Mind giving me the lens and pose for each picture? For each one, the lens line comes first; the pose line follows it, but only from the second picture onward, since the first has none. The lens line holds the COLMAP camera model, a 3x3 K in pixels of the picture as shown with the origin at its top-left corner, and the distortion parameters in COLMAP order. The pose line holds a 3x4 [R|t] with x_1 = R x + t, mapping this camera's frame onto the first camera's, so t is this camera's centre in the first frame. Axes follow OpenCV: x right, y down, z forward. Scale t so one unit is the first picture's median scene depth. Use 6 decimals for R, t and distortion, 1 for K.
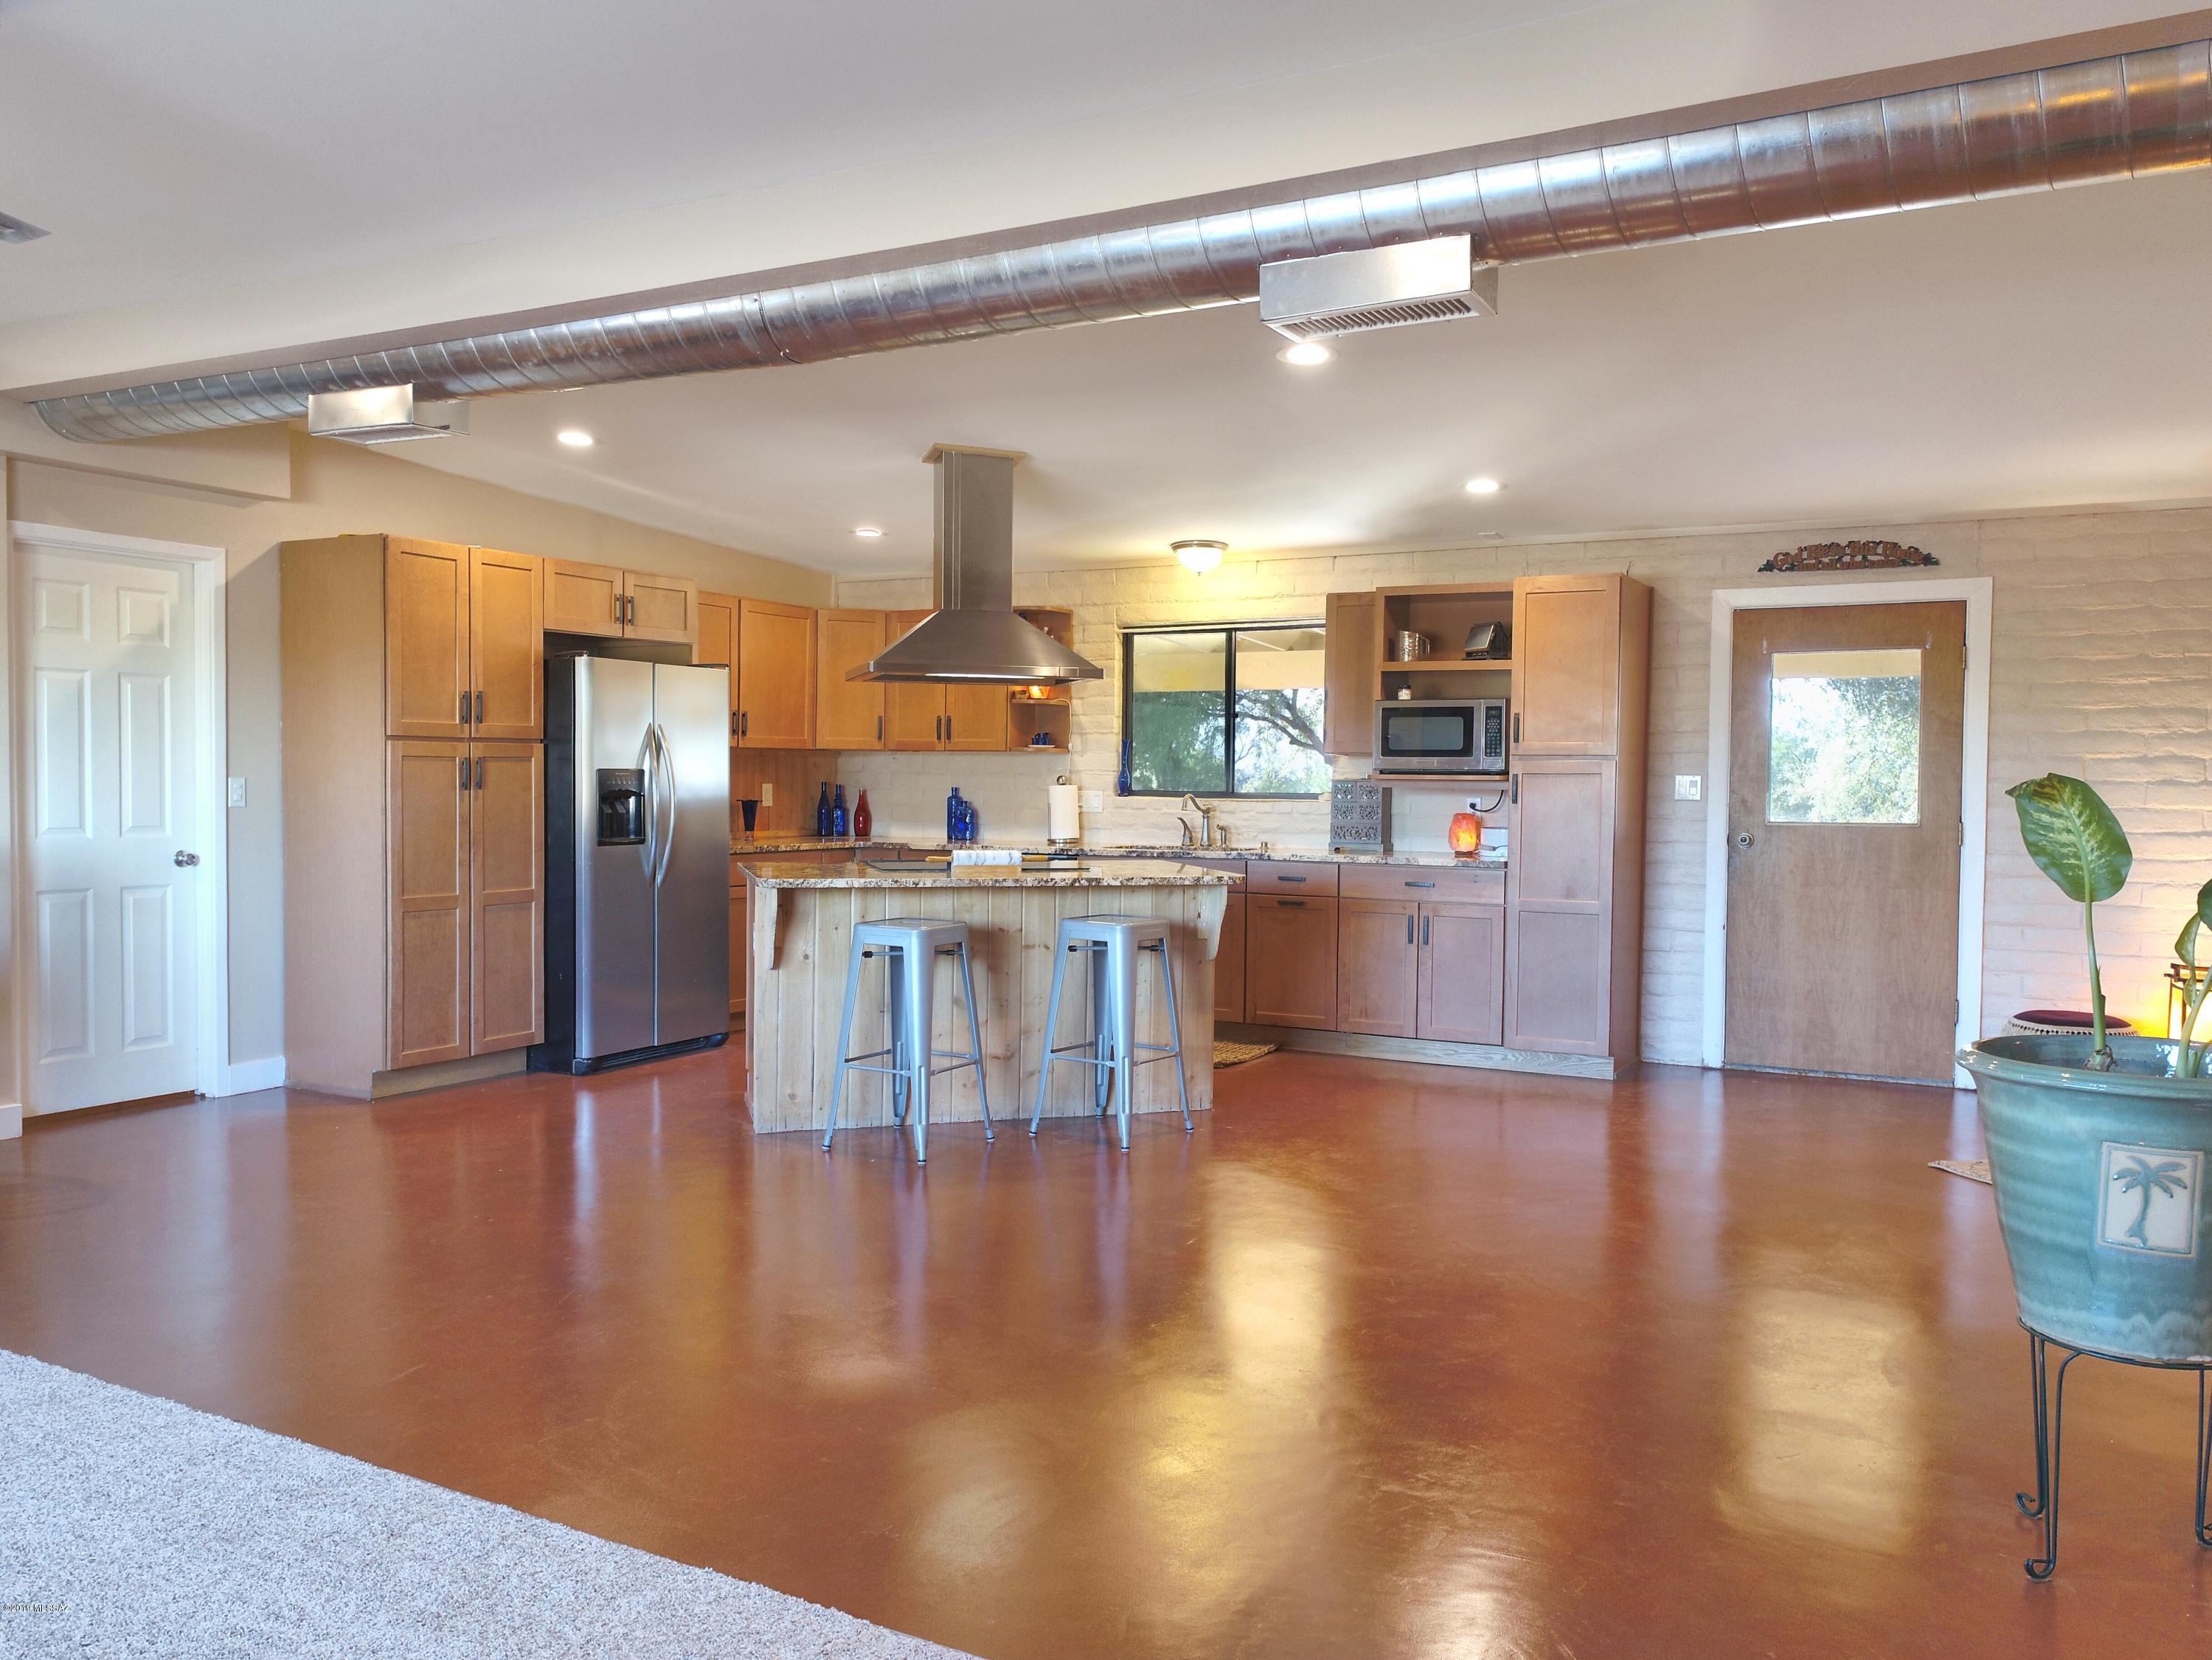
lens RADIAL K [[1668.9, 0, 1113.1], [0, 1668.9, 826.3], [0, 0, 1]] dist [0.000018, 0.002981]
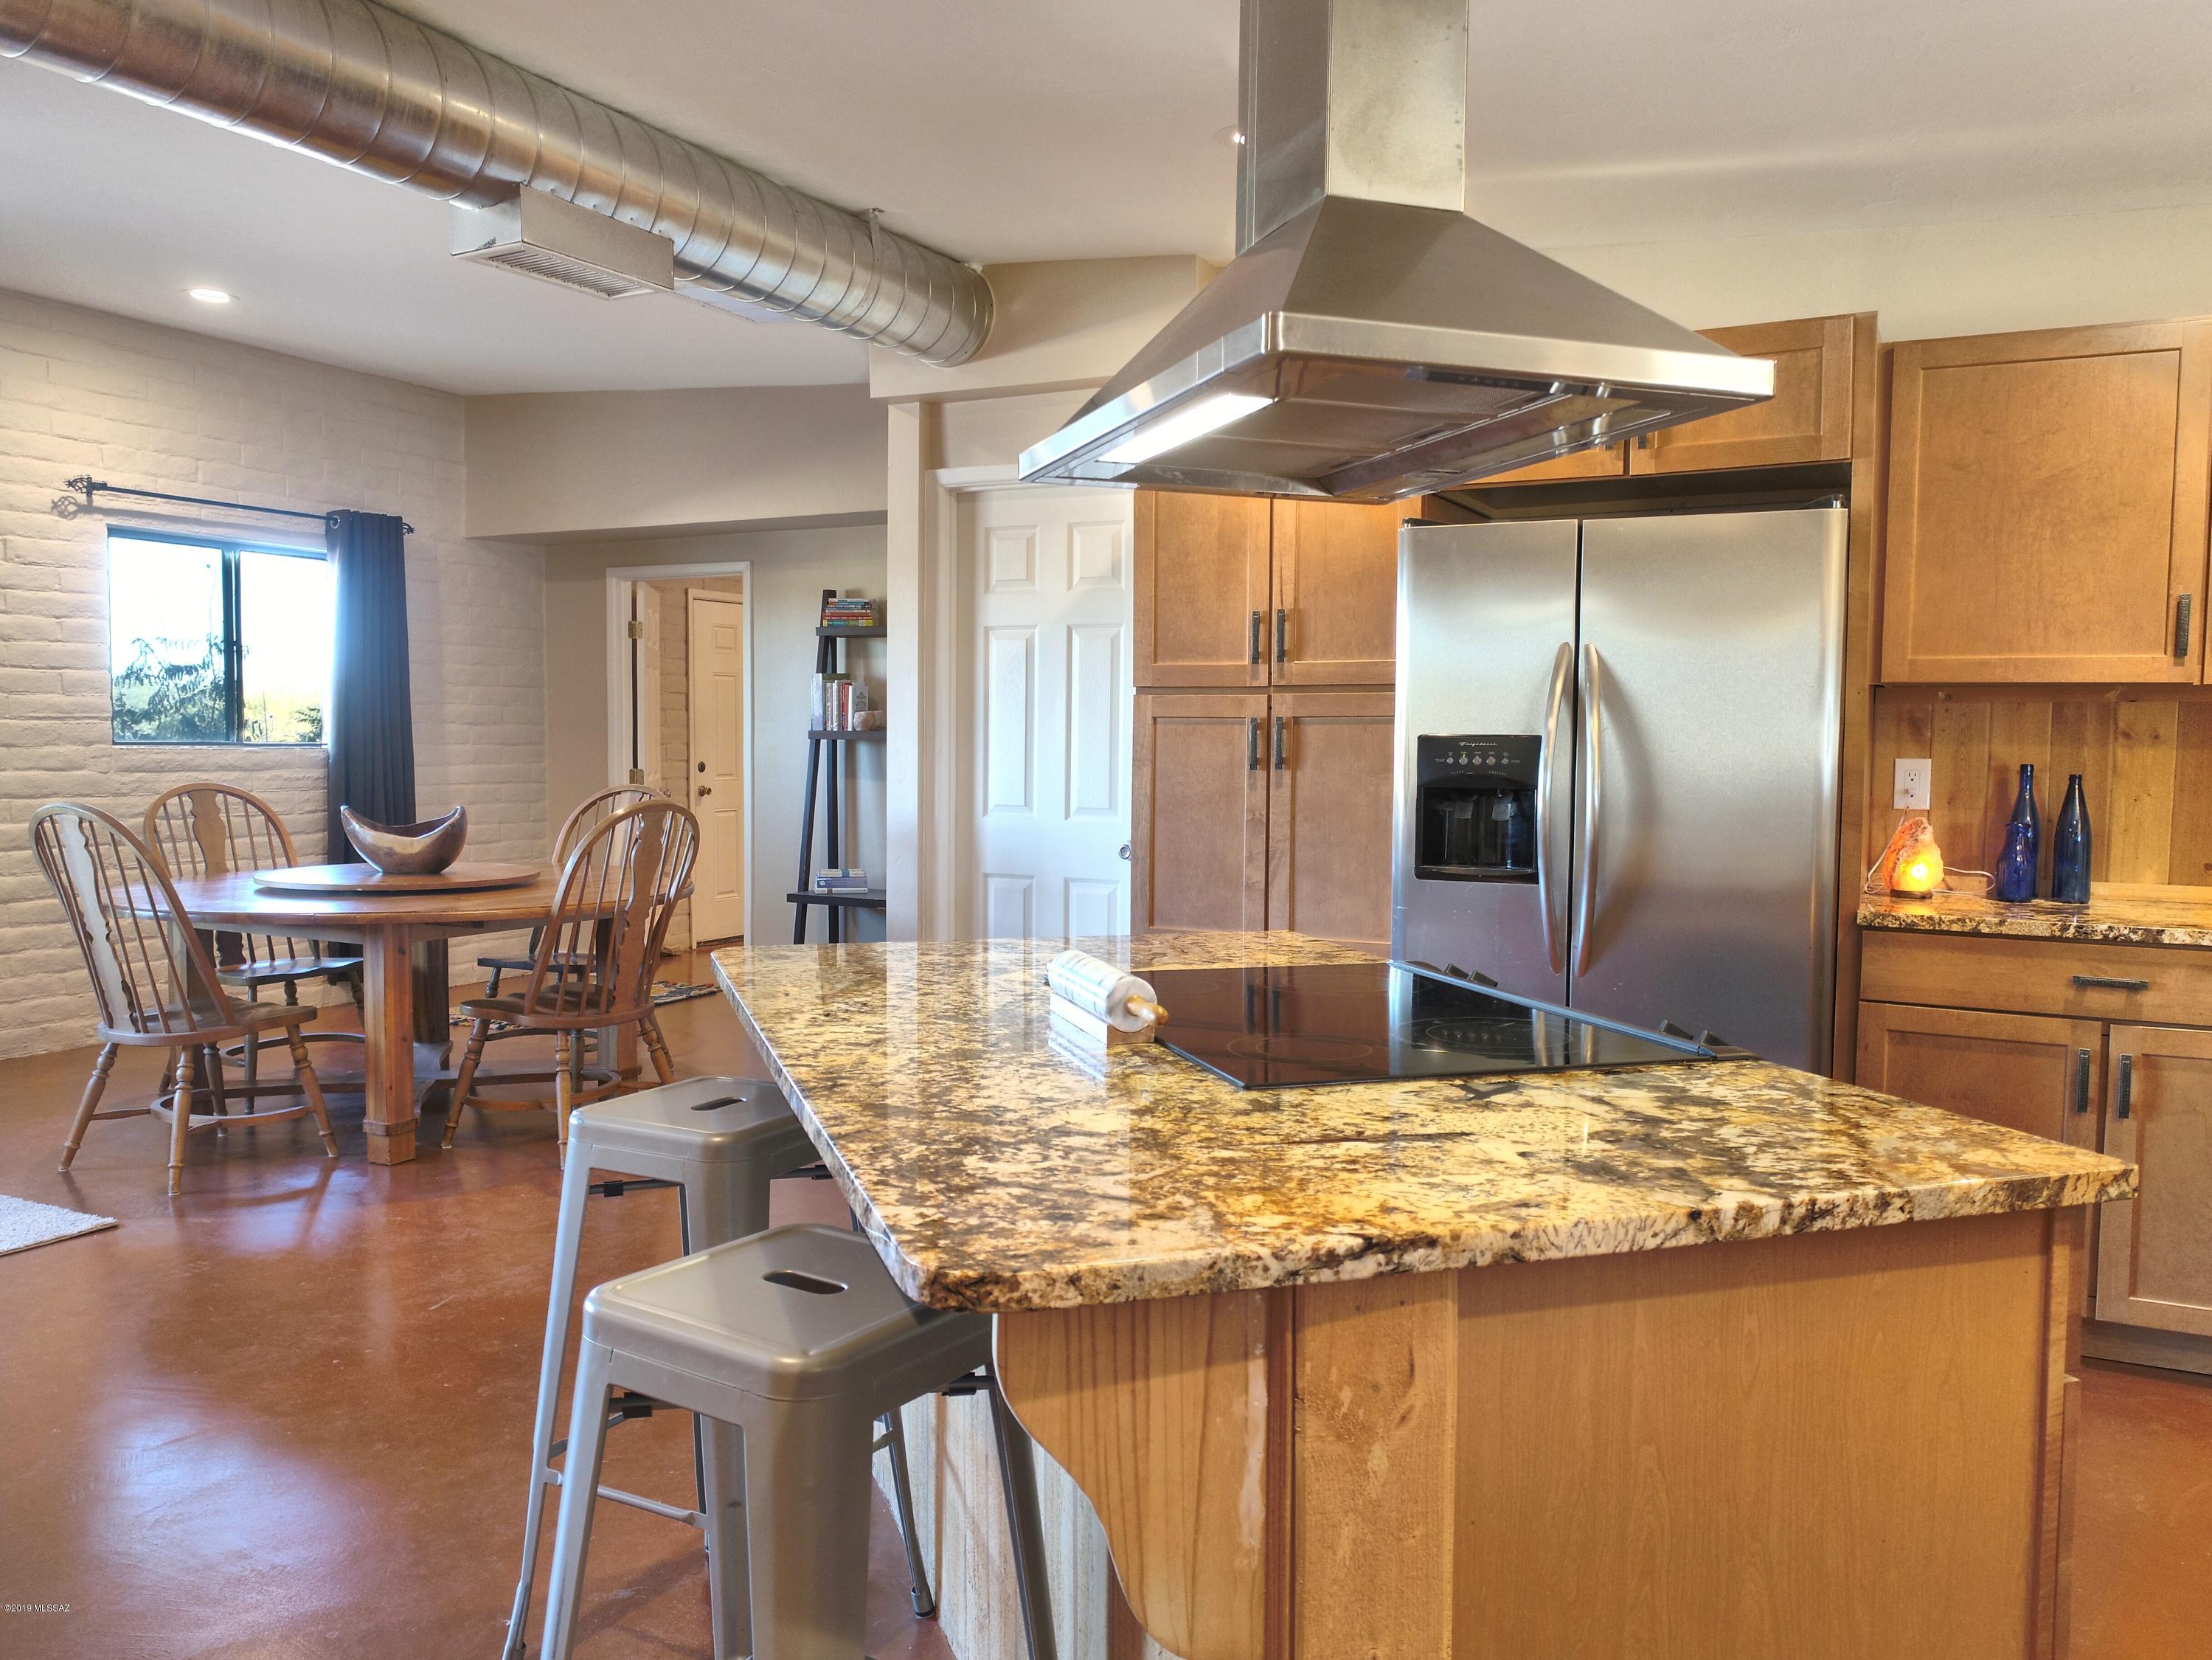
lens RADIAL K [[1668.9, 0, 1111.8], [0, 1668.9, 832.4], [0, 0, 1]] dist [0.000018, 0.002981]
pose [[0.030609, 0.047475, -0.998403, 0.238427], [-0.037400, 0.998226, 0.046320, -0.025222], [0.998831, 0.035922, 0.032330, 0.925167]]
